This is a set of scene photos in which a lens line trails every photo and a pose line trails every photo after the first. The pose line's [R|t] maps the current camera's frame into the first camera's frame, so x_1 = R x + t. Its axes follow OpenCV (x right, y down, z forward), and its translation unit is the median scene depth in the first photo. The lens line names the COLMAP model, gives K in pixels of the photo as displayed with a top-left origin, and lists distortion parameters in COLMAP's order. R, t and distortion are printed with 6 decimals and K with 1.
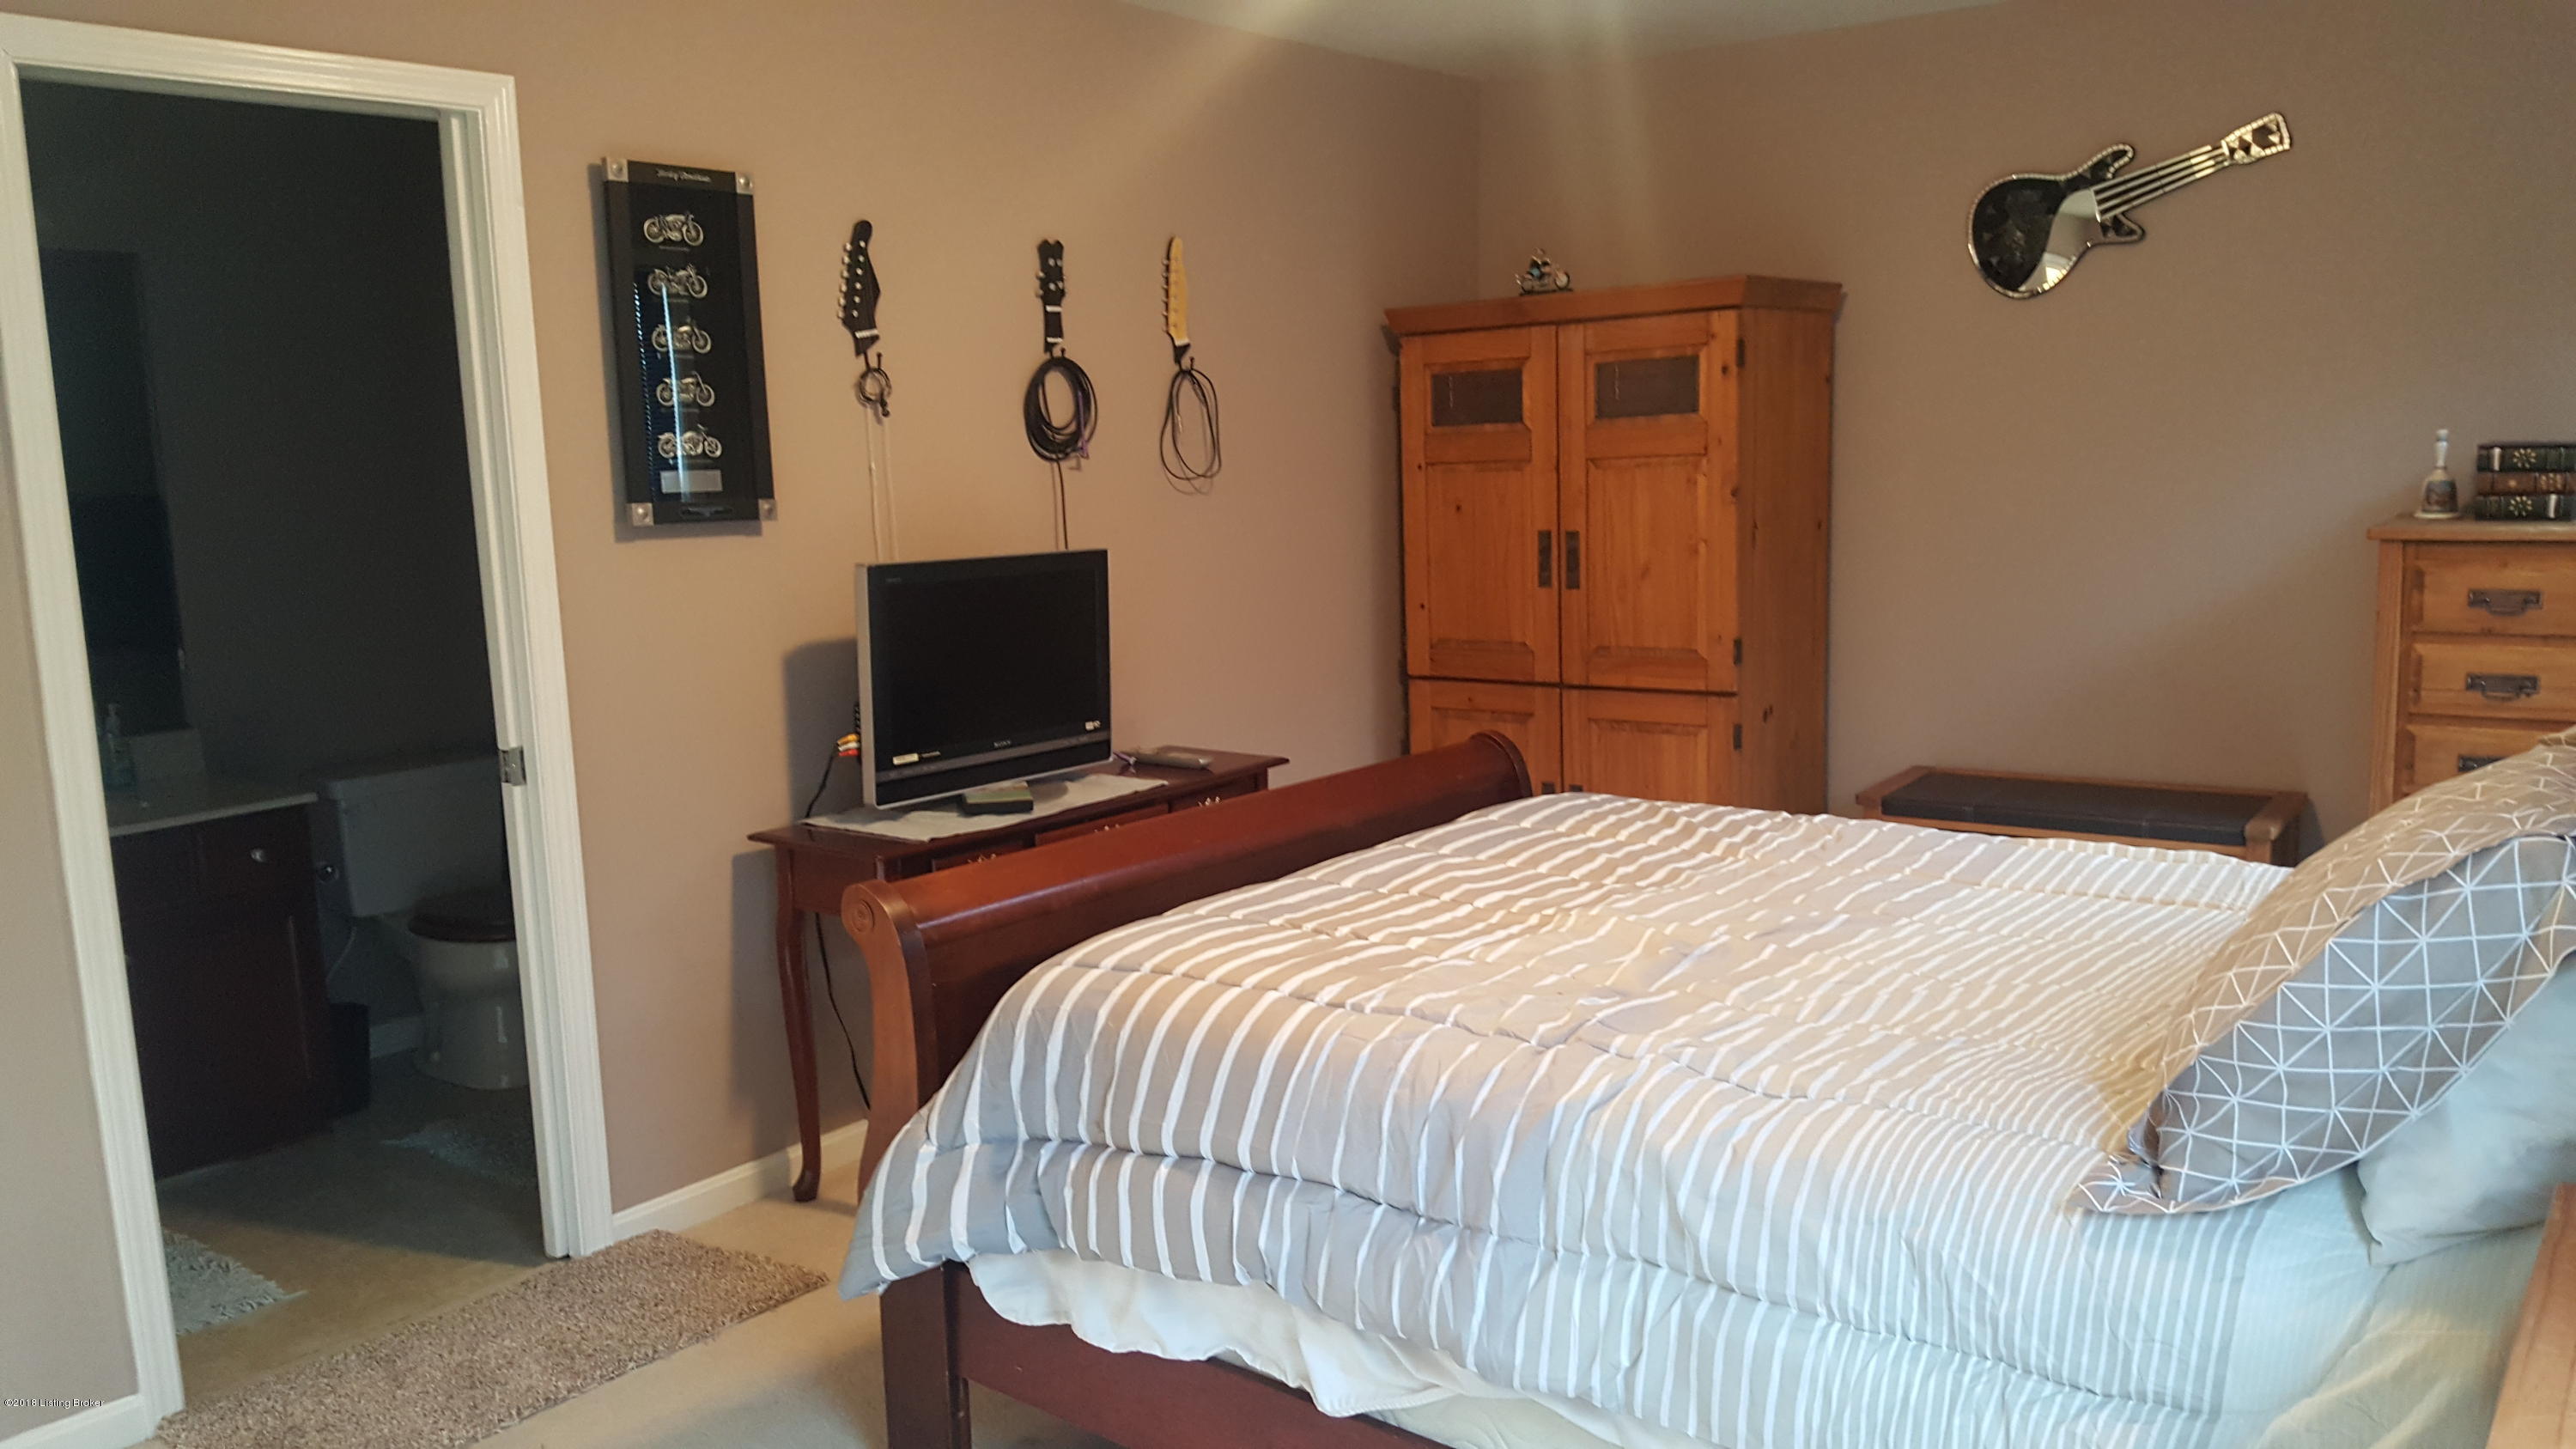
lens RADIAL K [[1906.6, 0, 1288.0], [0, 1906.6, 724.5], [0, 0, 1]] dist [-0.027058, -0.004955]
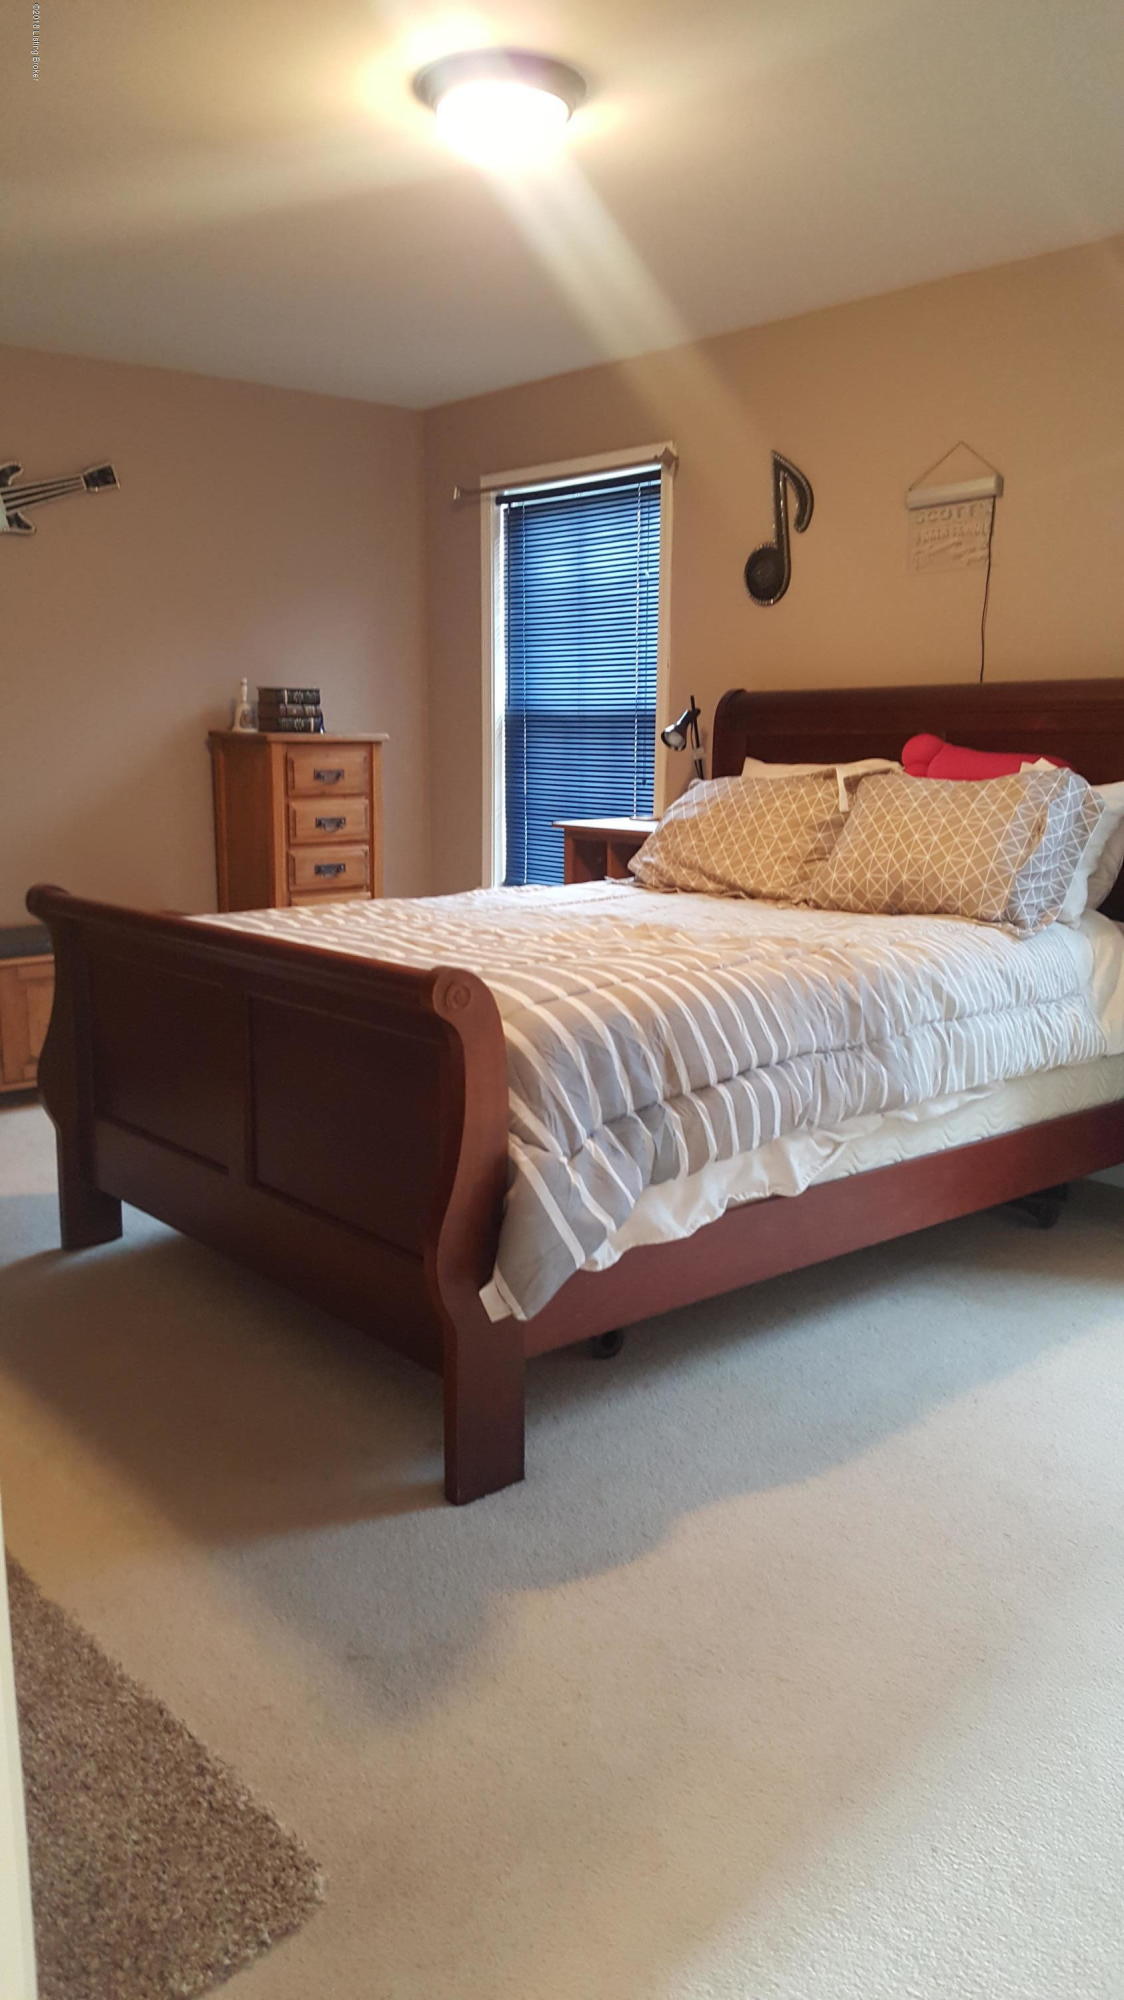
lens RADIAL K [[1480.1, 0, 548.8], [0, 1480.1, 1000.1], [0, 0, 1]] dist [-0.027058, -0.004955]
pose [[0.202134, -0.135011, 0.970007, -0.678826], [0.130365, 0.985347, 0.109980, 0.016911], [-0.970643, 0.104224, 0.216773, 0.504243]]
